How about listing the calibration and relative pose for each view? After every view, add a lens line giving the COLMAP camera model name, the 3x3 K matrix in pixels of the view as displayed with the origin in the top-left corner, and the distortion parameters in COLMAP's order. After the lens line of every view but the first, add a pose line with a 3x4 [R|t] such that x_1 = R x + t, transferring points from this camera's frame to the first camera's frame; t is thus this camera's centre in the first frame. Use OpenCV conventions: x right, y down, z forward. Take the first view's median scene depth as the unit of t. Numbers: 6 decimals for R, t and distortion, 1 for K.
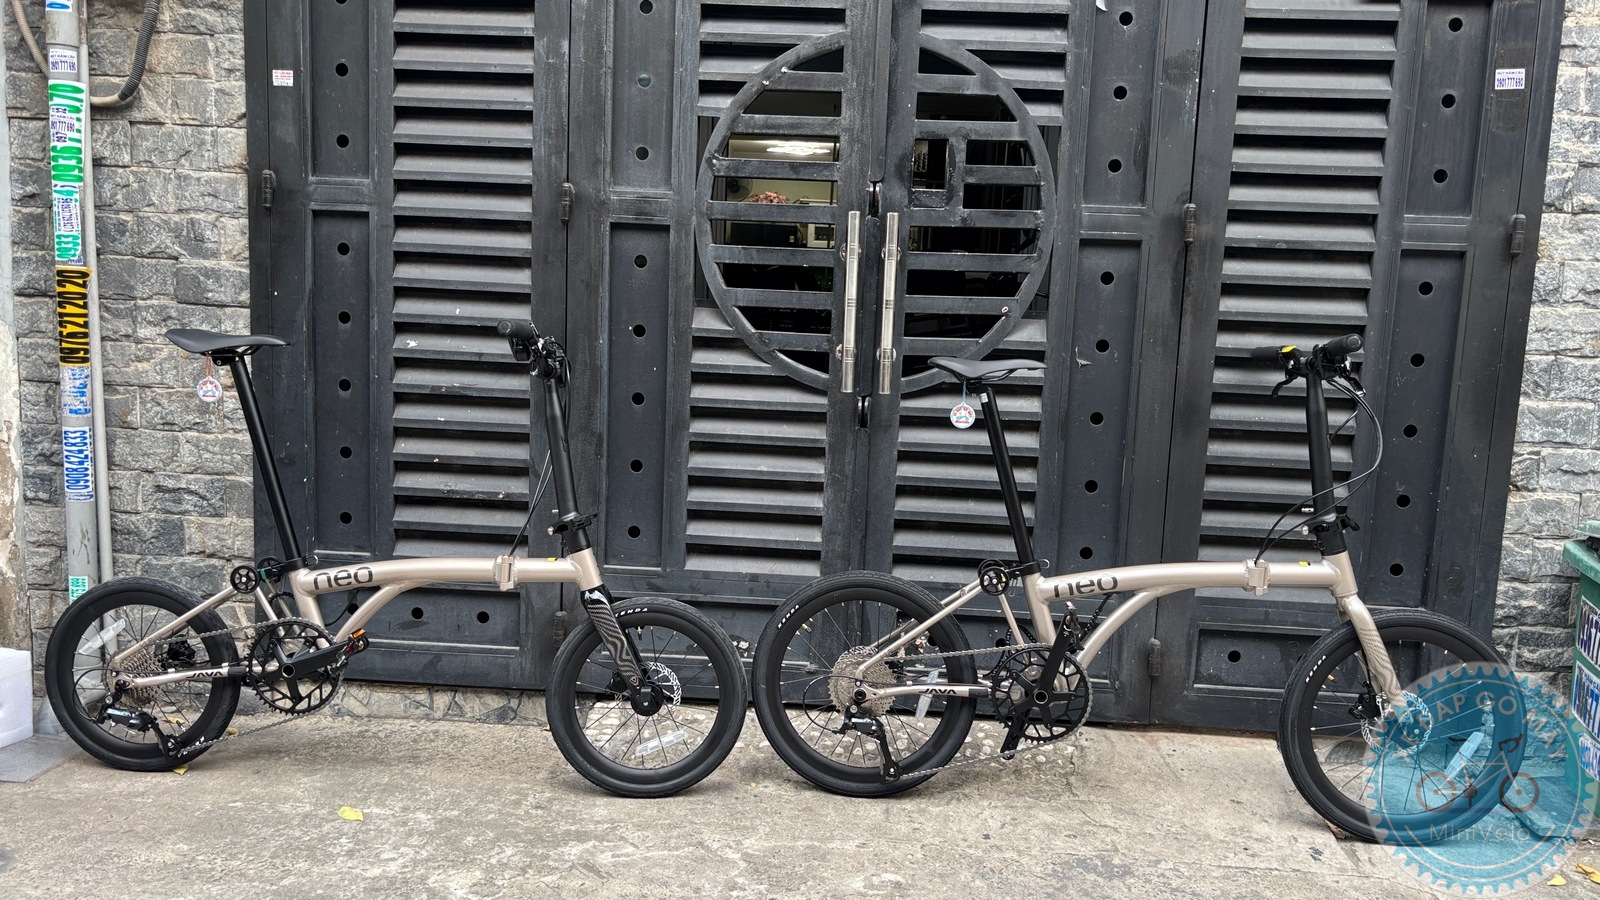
lens RADIAL K [[1221.8, 0, 795.9], [0, 1221.8, 456.0], [0, 0, 1]] dist [0.036915, -0.053781]
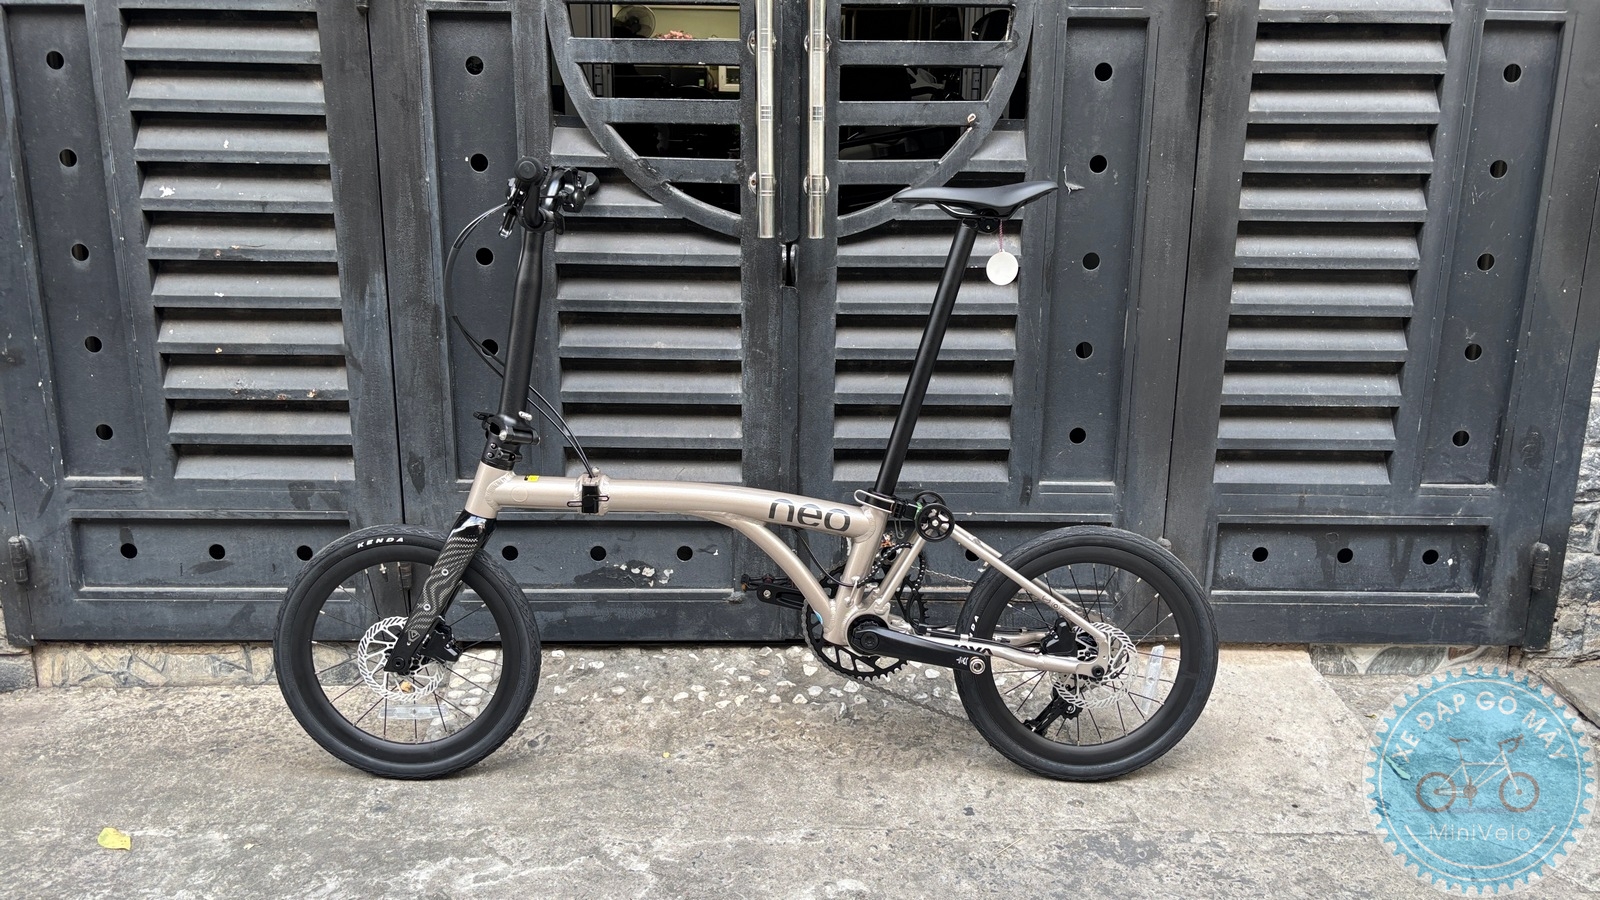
lens RADIAL K [[1221.8, 0, 806.2], [0, 1221.8, 464.6], [0, 0, 1]] dist [0.036915, -0.053781]
pose [[0.996847, -0.047337, 0.063677, 0.012301], [0.039361, 0.991854, 0.121149, -0.004164], [-0.068893, -0.118260, 0.990590, 0.235612]]
